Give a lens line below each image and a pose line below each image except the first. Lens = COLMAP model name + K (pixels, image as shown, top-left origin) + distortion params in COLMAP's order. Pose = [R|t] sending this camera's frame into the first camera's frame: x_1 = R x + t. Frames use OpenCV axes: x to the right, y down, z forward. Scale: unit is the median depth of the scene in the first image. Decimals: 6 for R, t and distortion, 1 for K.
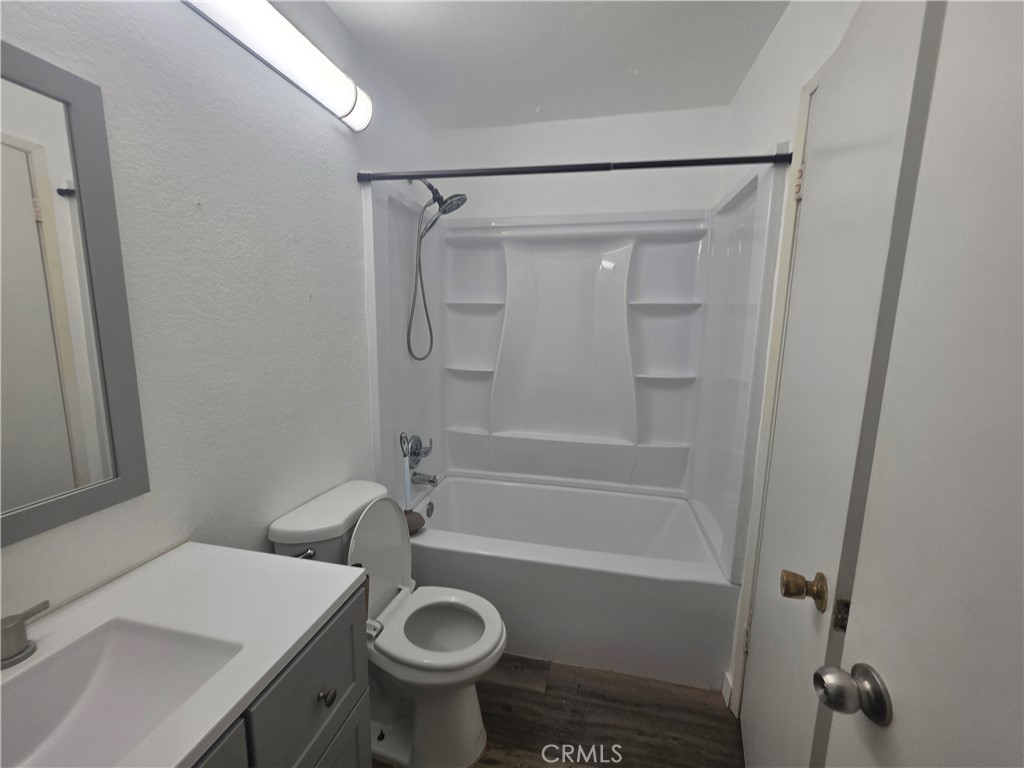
lens RADIAL K [[409.4, 0, 512.1], [0, 409.4, 384.6], [0, 0, 1]] dist [0.002995, -0.001382]
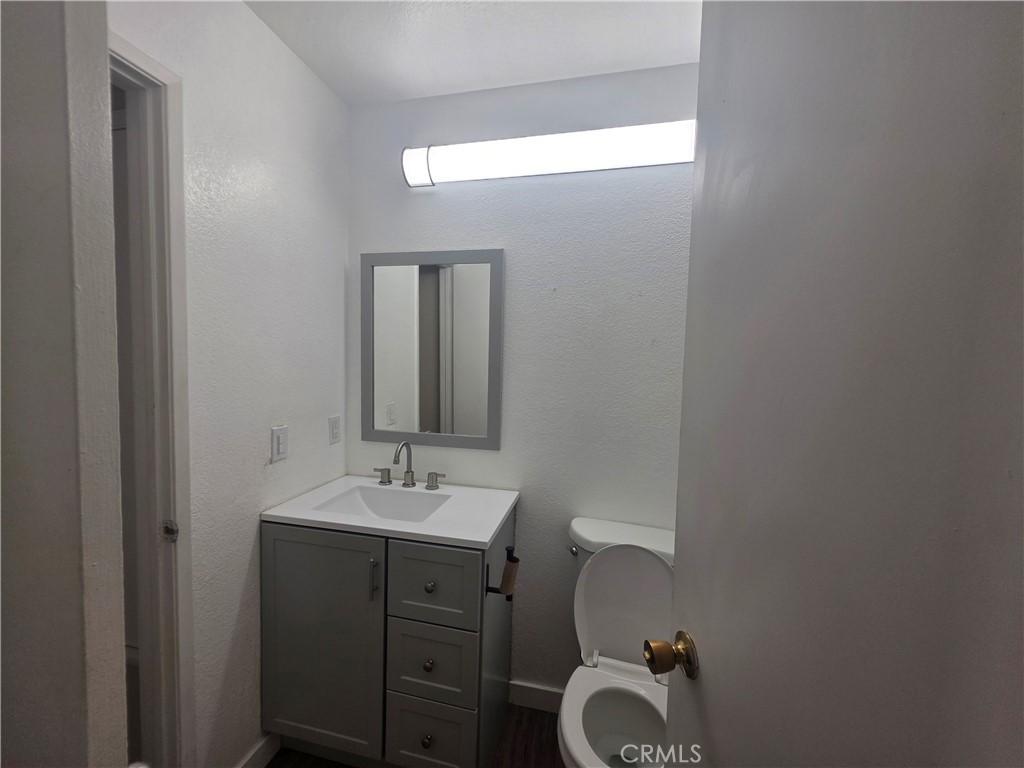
lens RADIAL K [[409.4, 0, 513.1], [0, 409.4, 379.3], [0, 0, 1]] dist [0.002995, -0.001382]
pose [[-0.016014, 0.034253, -0.999285, 0.946597], [-0.182004, 0.982617, 0.036598, -0.133716], [0.983167, 0.182460, -0.009502, 1.016810]]
